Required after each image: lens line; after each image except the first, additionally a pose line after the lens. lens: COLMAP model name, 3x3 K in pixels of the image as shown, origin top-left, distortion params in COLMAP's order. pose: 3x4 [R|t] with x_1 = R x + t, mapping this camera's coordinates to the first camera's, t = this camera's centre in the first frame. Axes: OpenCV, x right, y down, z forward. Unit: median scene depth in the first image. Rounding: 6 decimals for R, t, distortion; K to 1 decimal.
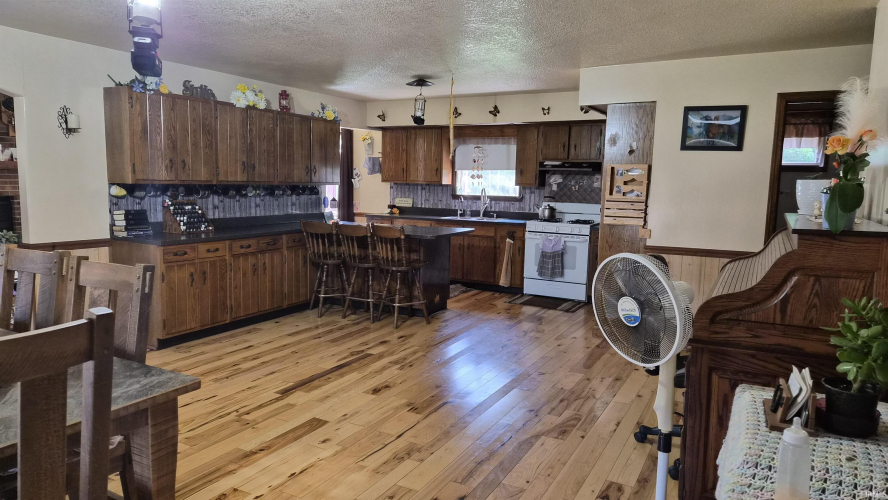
lens RADIAL K [[582.2, 0, 444.0], [0, 582.2, 250.0], [0, 0, 1]] dist [0.061044, -0.000299]
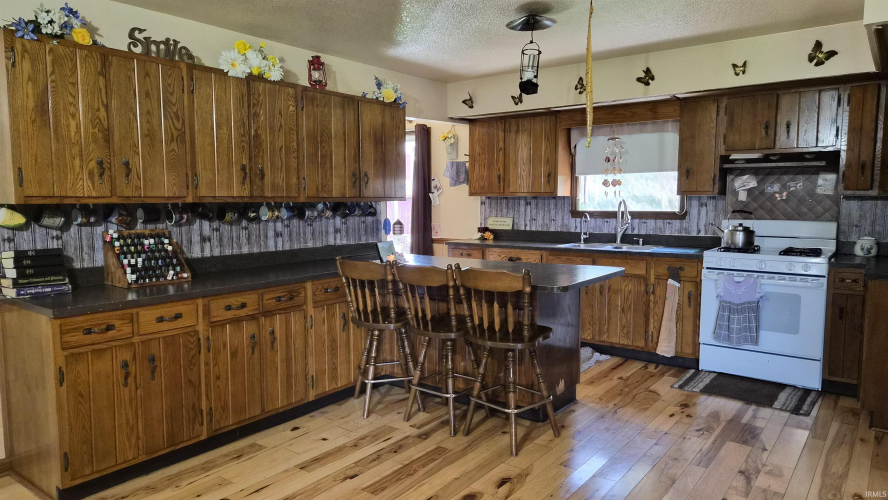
lens RADIAL K [[582.2, 0, 444.0], [0, 582.2, 250.0], [0, 0, 1]] dist [0.061044, -0.000299]
pose [[0.987541, -0.010335, -0.157025, -0.032791], [0.005538, 0.999505, -0.030954, -0.036020], [0.157267, 0.029698, 0.987109, 0.373054]]
